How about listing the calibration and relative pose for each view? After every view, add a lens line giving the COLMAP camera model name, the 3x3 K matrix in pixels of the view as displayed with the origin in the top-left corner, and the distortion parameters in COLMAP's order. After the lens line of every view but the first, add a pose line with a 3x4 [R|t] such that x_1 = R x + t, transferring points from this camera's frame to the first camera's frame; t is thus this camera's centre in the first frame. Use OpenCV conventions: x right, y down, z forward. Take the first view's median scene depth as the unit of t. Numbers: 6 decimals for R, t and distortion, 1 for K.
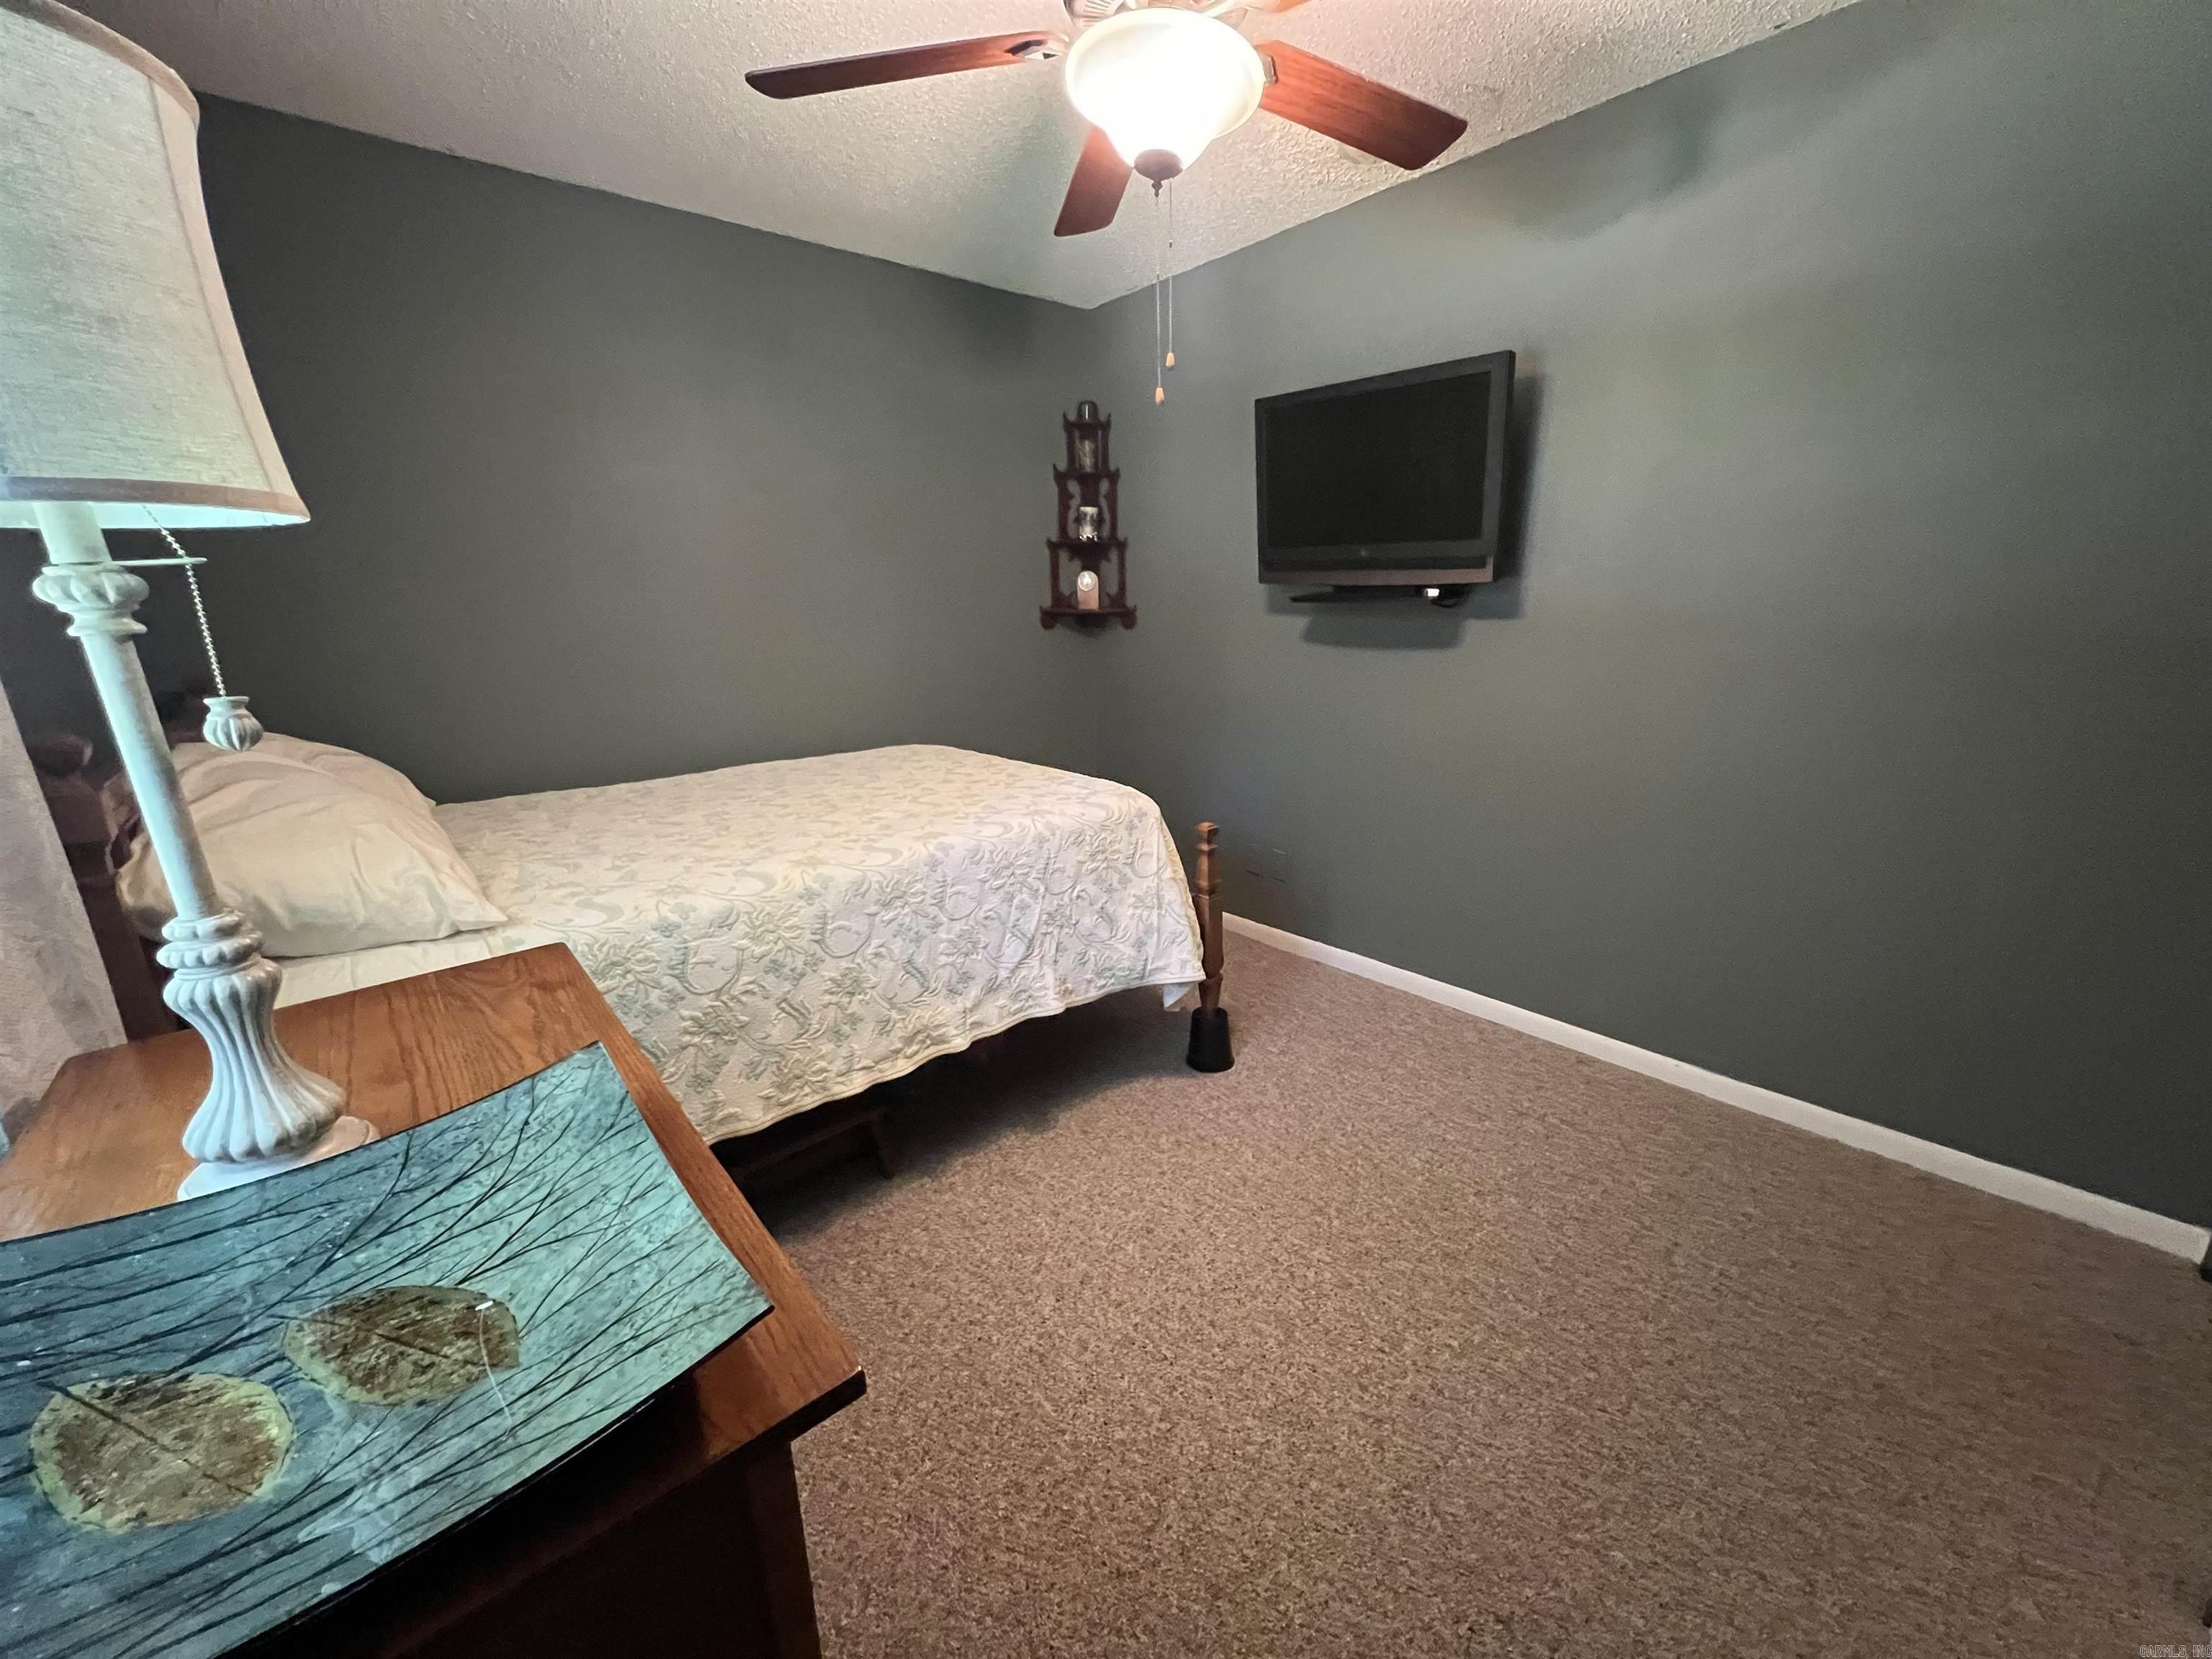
lens RADIAL K [[885.0, 0, 1112.2], [0, 885.0, 830.8], [0, 0, 1]] dist [-0.002220, 0.000169]
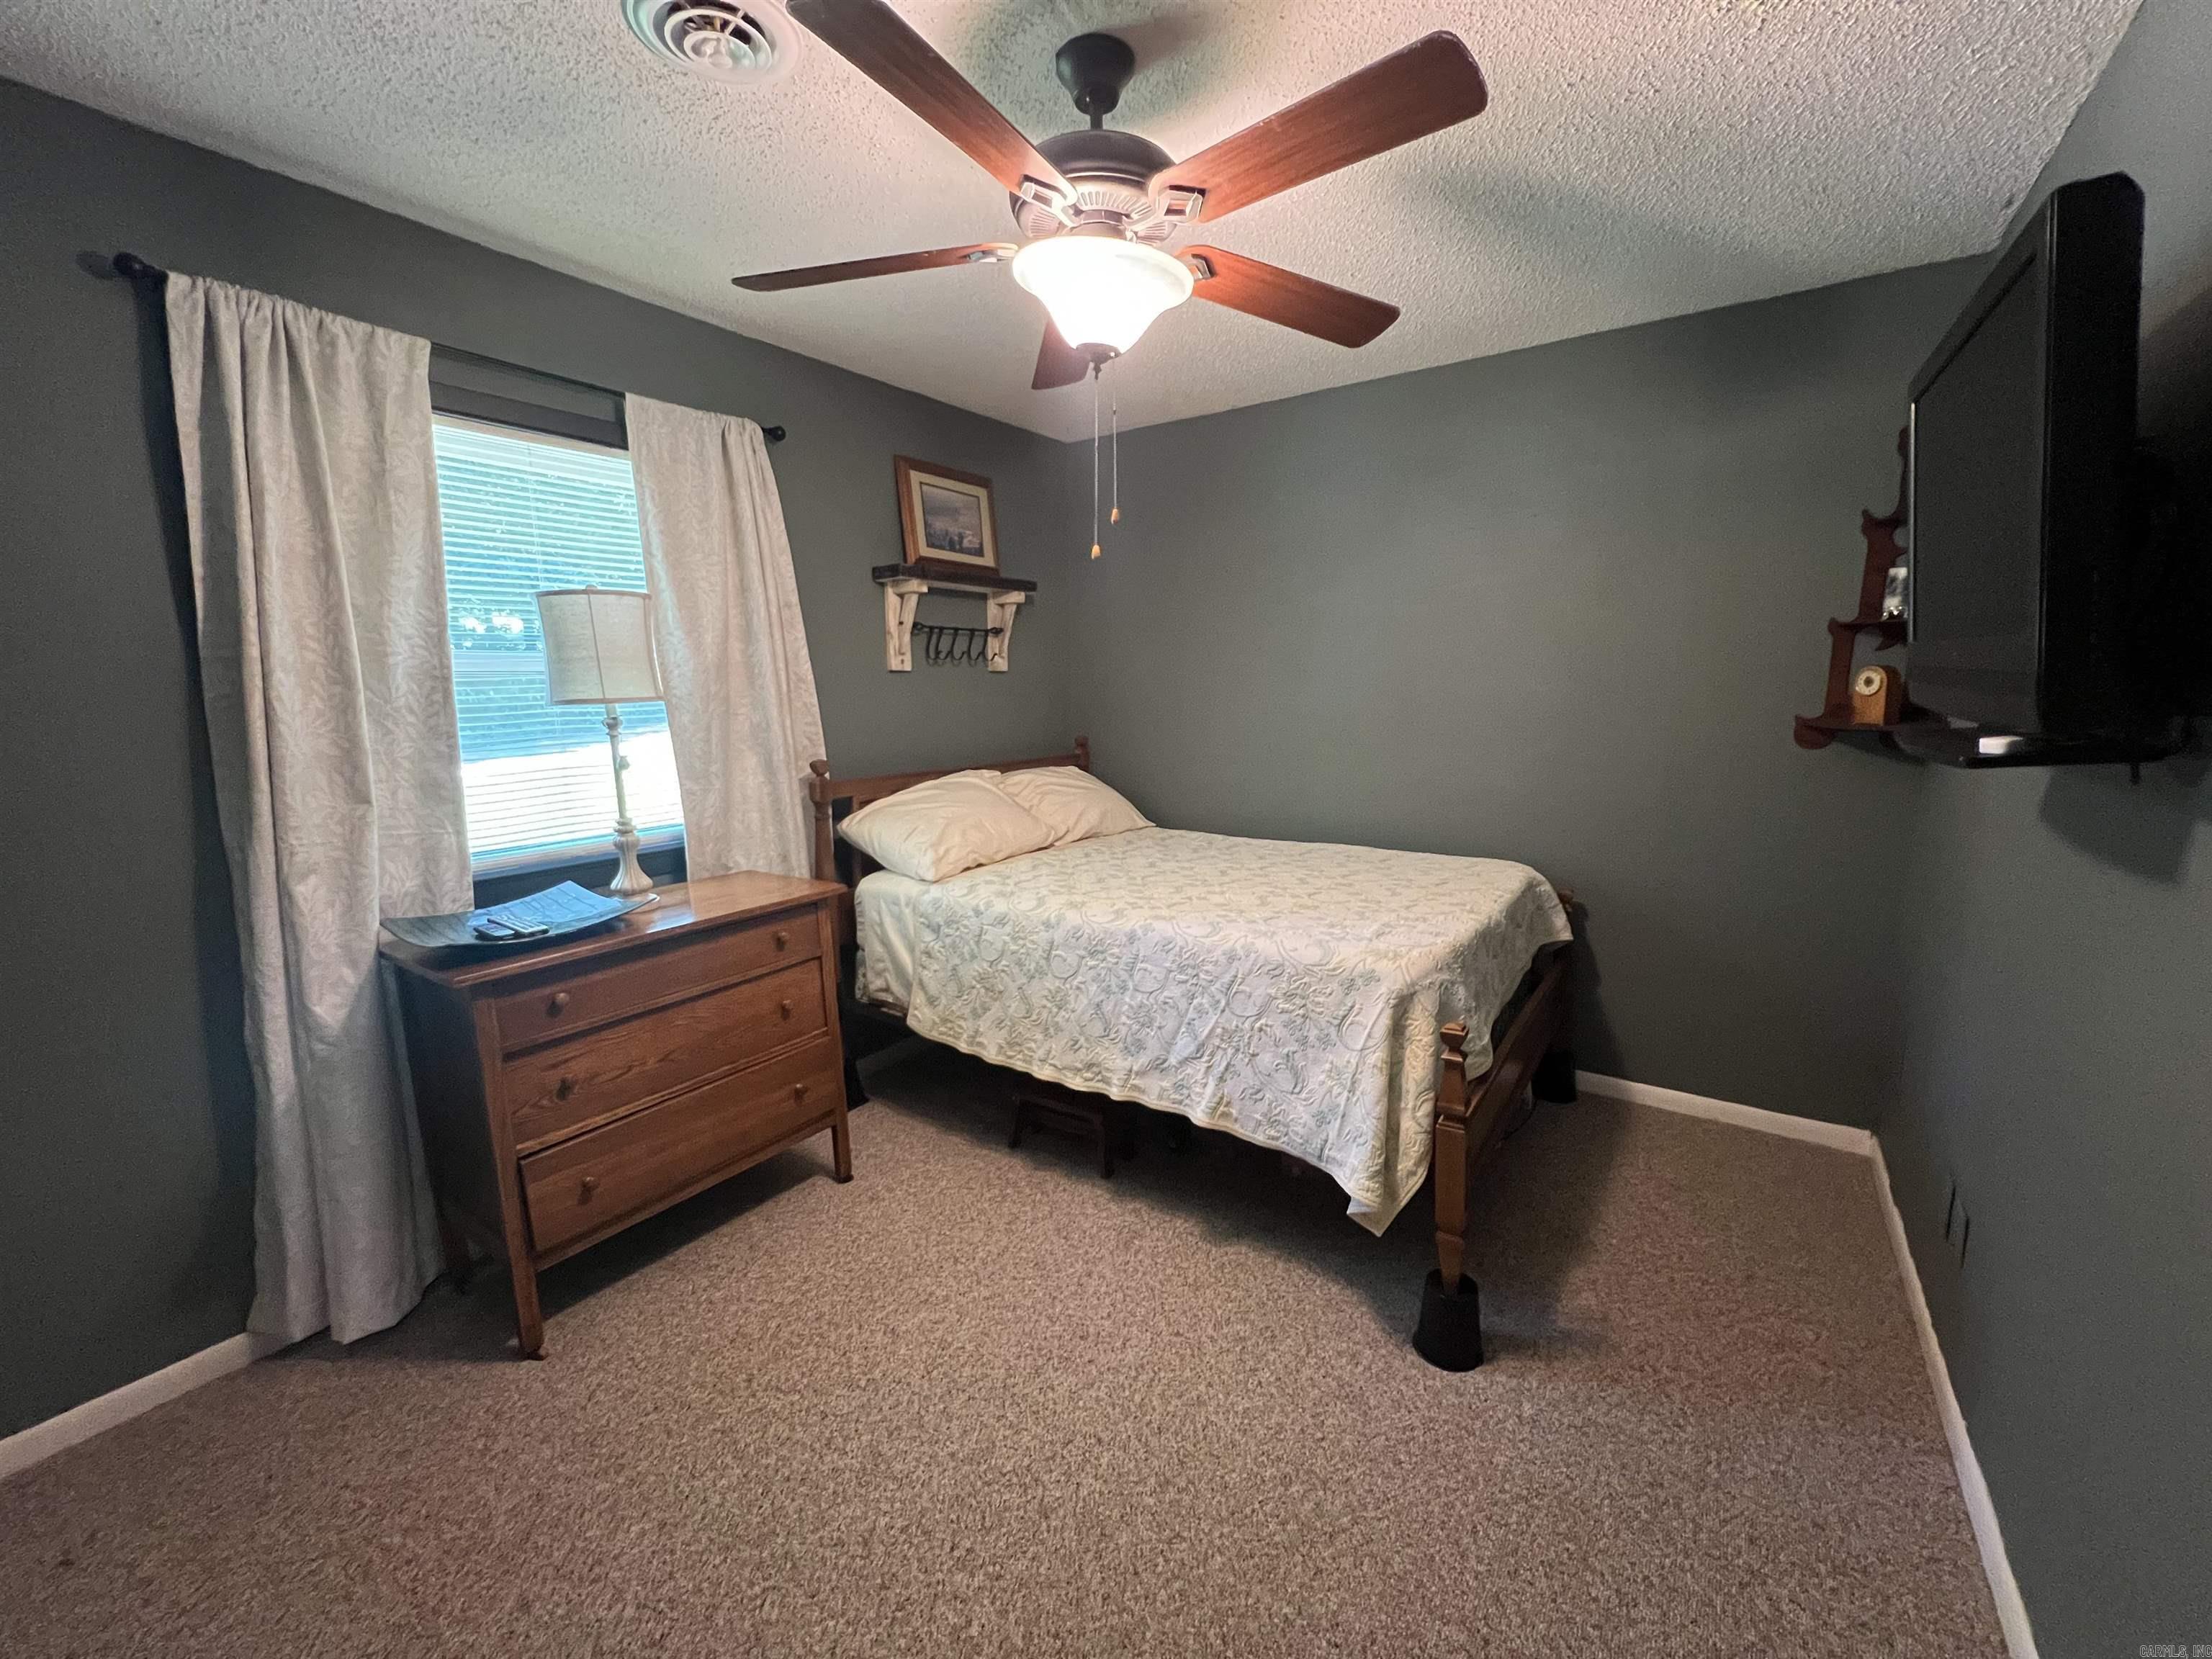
lens RADIAL K [[885.6, 0, 1109.2], [0, 885.6, 831.7], [0, 0, 1]] dist [-0.002344, 0.000488]
pose [[0.253355, 0.173523, -0.951683, 0.883710], [-0.236150, 0.965112, 0.113105, -0.223618], [0.938107, 0.196084, 0.285494, 0.598935]]
